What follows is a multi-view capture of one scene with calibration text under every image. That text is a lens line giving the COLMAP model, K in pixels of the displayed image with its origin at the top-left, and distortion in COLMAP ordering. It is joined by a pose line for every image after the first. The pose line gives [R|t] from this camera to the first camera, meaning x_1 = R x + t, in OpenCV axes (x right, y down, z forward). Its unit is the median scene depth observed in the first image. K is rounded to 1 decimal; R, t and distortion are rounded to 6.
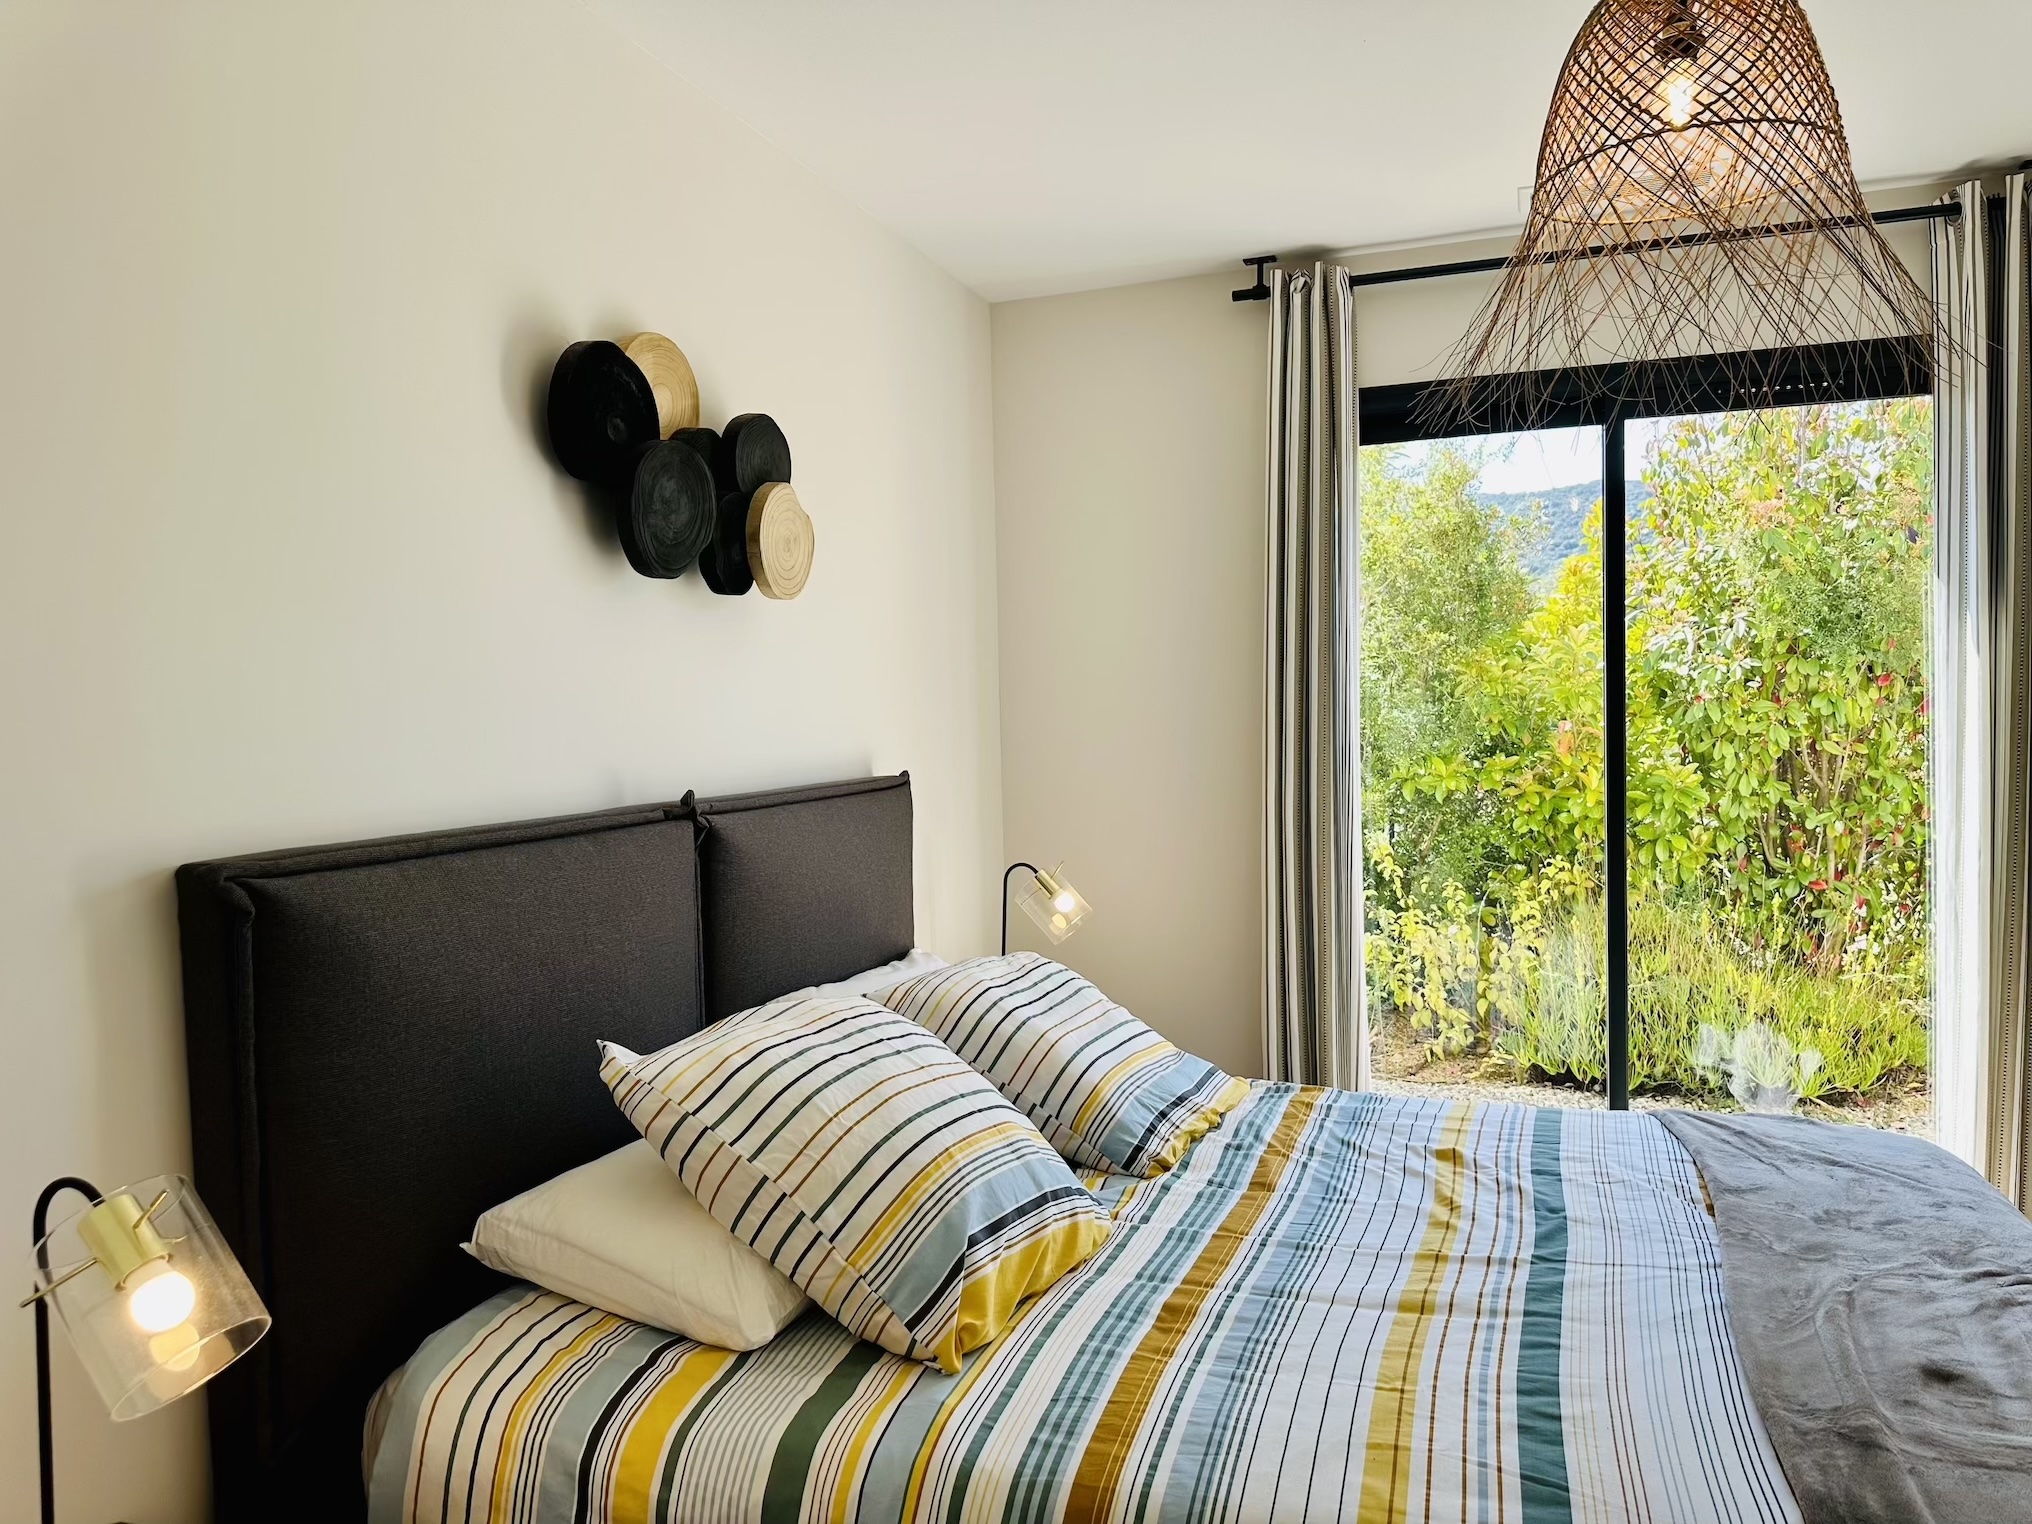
lens RADIAL K [[1423.2, 0, 1019.7], [0, 1423.2, 755.2], [0, 0, 1]] dist [0.094989, -0.121745]
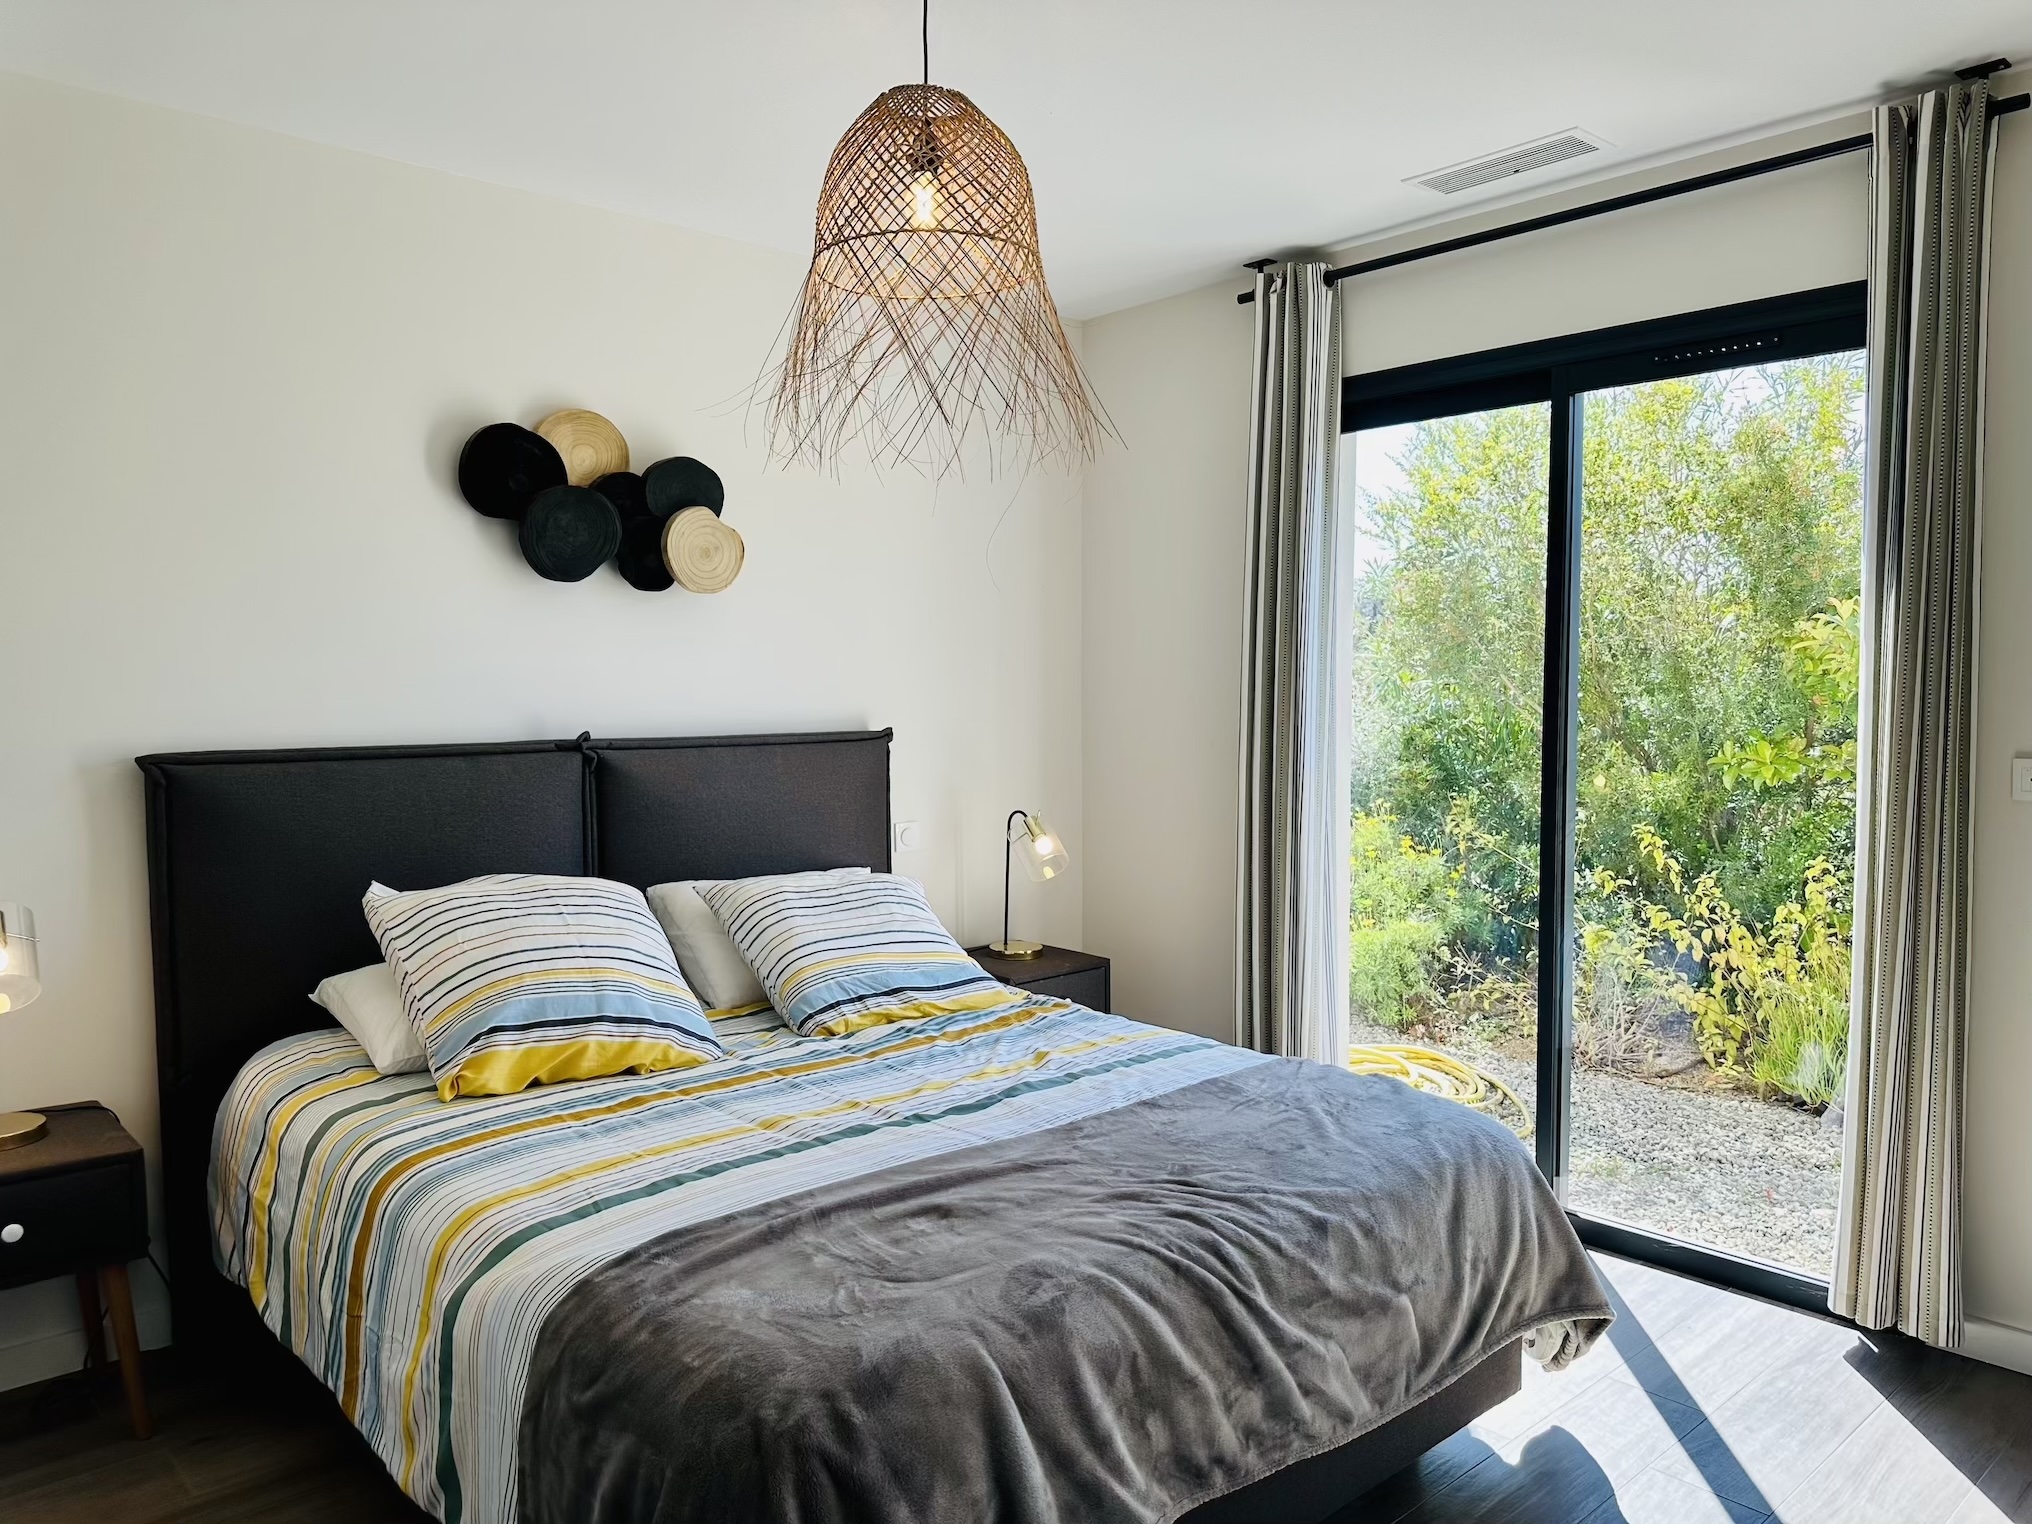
lens RADIAL K [[1420.2, 0, 1025.4], [0, 1420.2, 769.0], [0, 0, 1]] dist [0.090465, -0.120613]
pose [[0.881237, 0.049414, -0.470085, 0.888167], [-0.032648, 0.998509, 0.043756, -0.015821], [0.471546, -0.023212, 0.881536, -0.053157]]
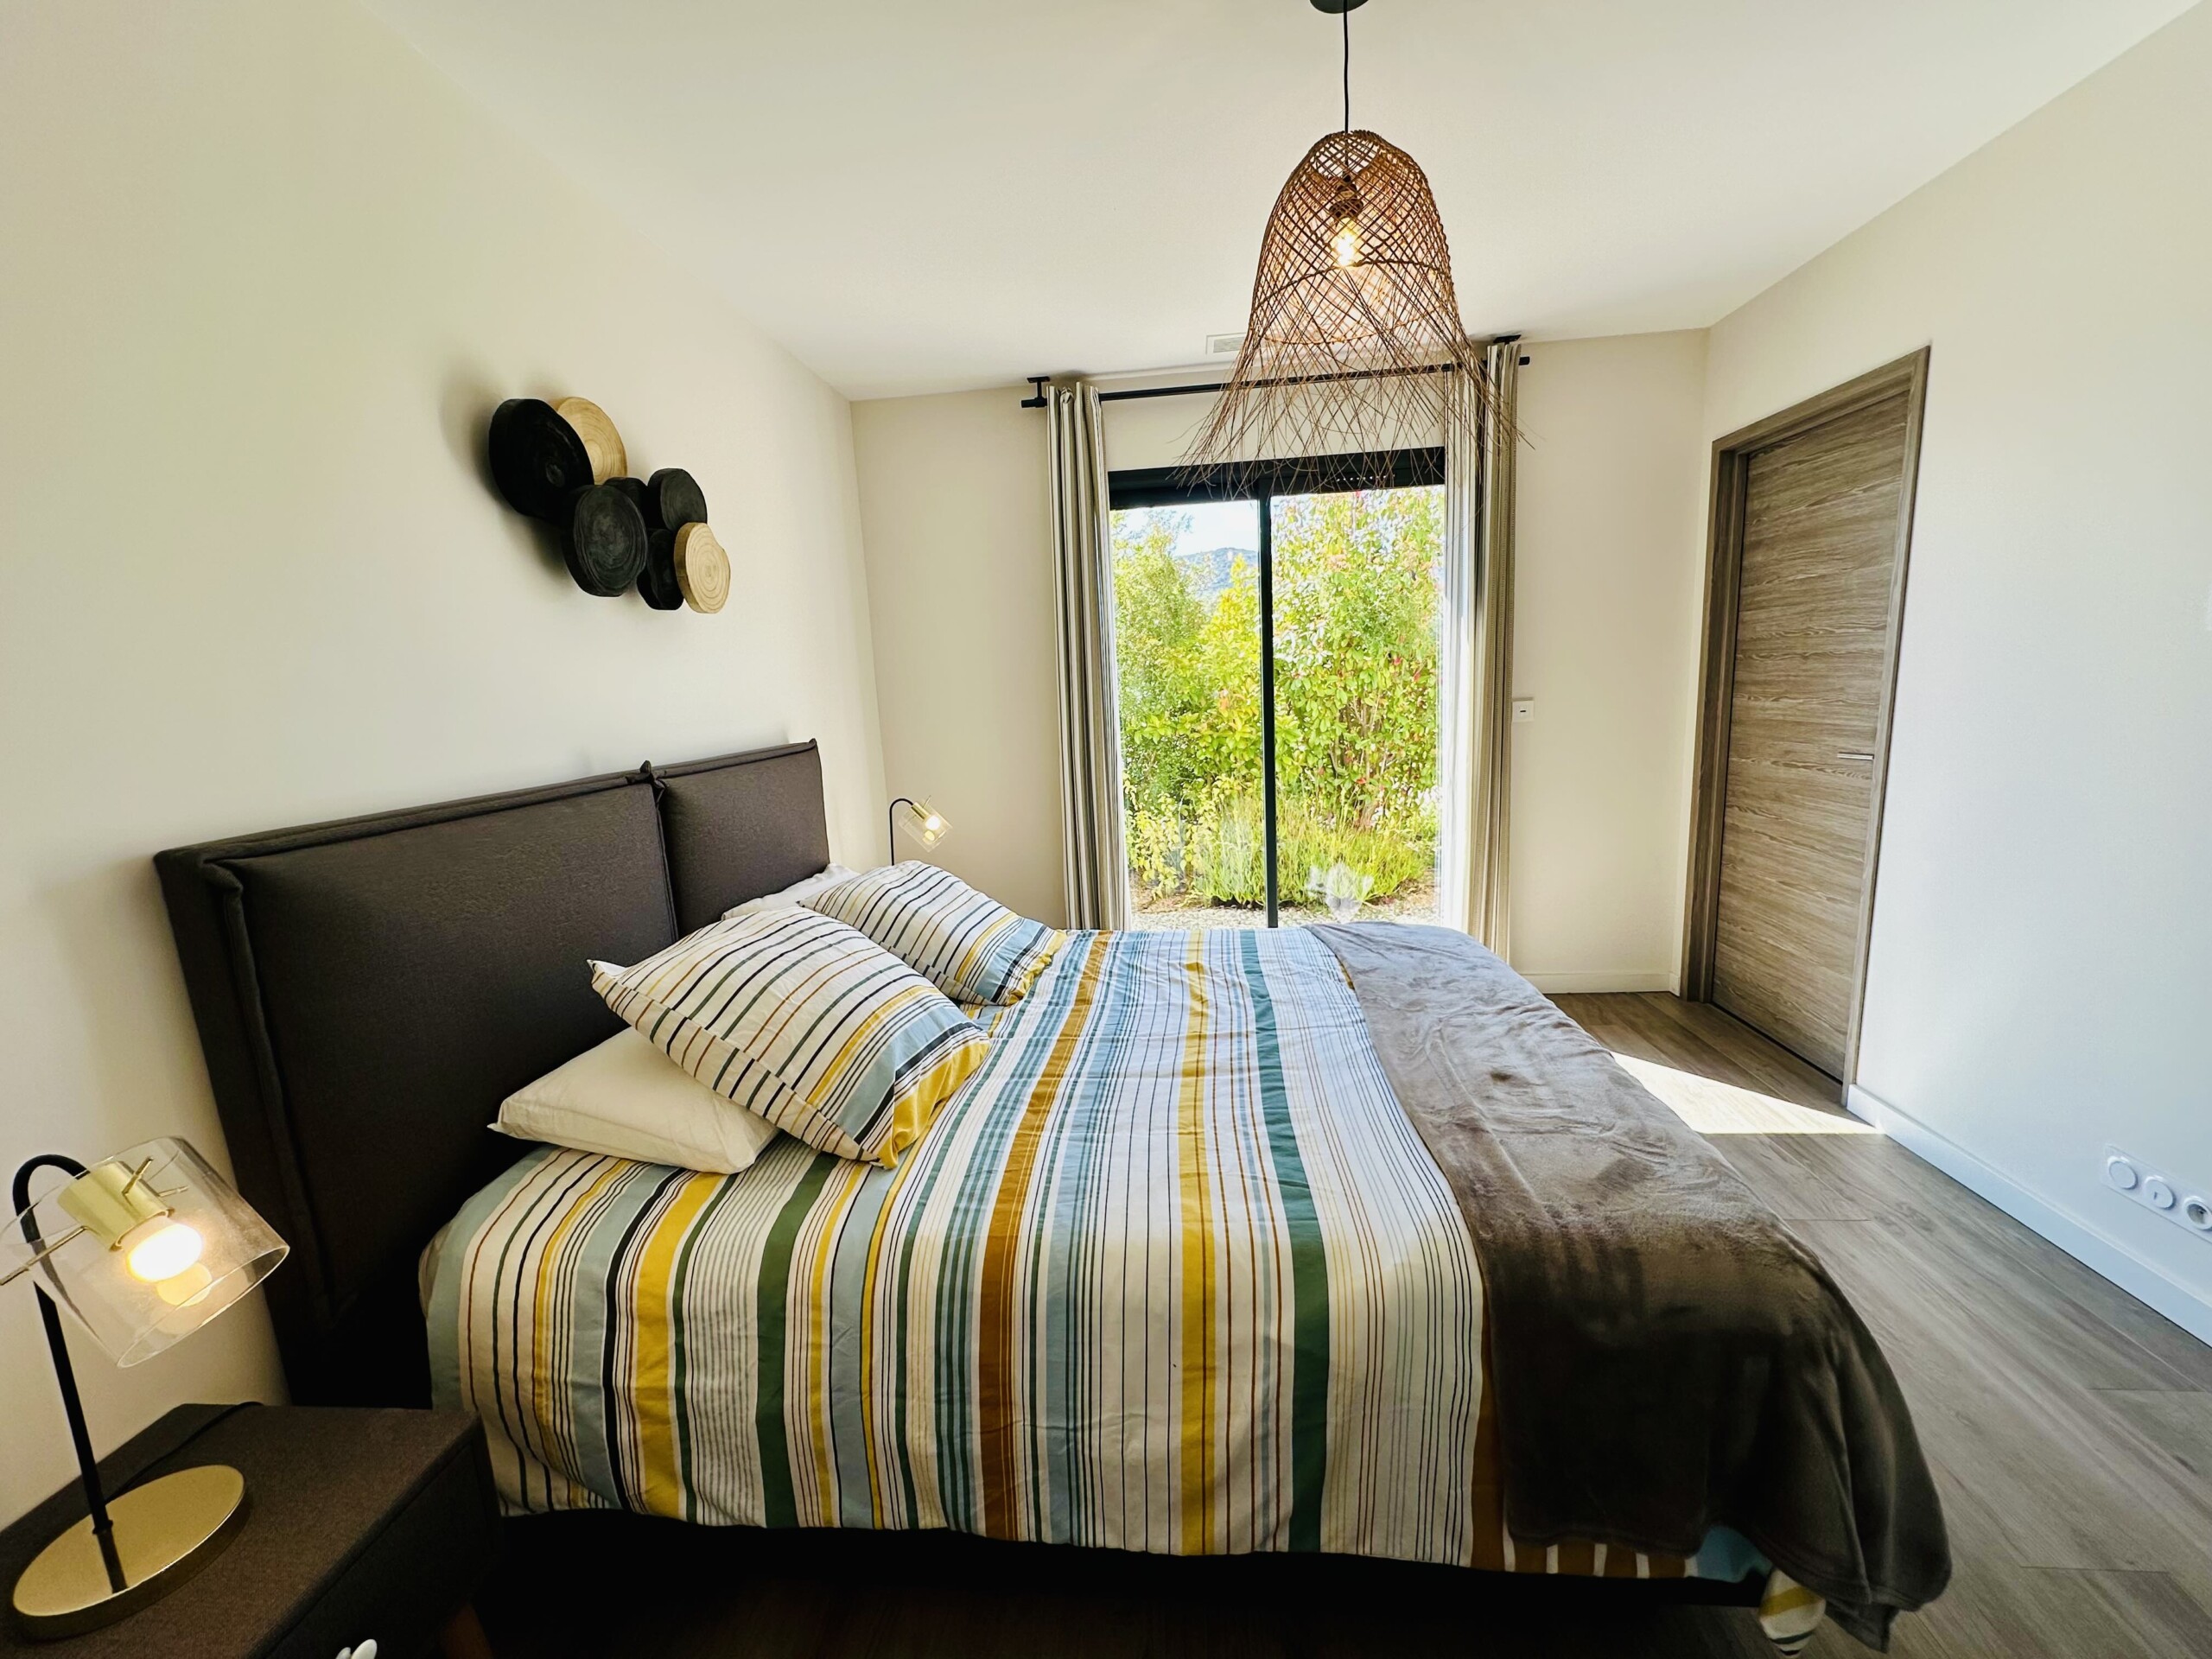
lens RADIAL K [[873.9, 0, 1103.6], [0, 873.9, 827.7], [0, 0, 1]] dist [0.000037, -0.000022]
pose [[0.968977, -0.066881, 0.237931, -0.019719], [0.037303, 0.991238, 0.126714, -0.000827], [-0.244321, -0.113907, 0.962981, 0.120472]]
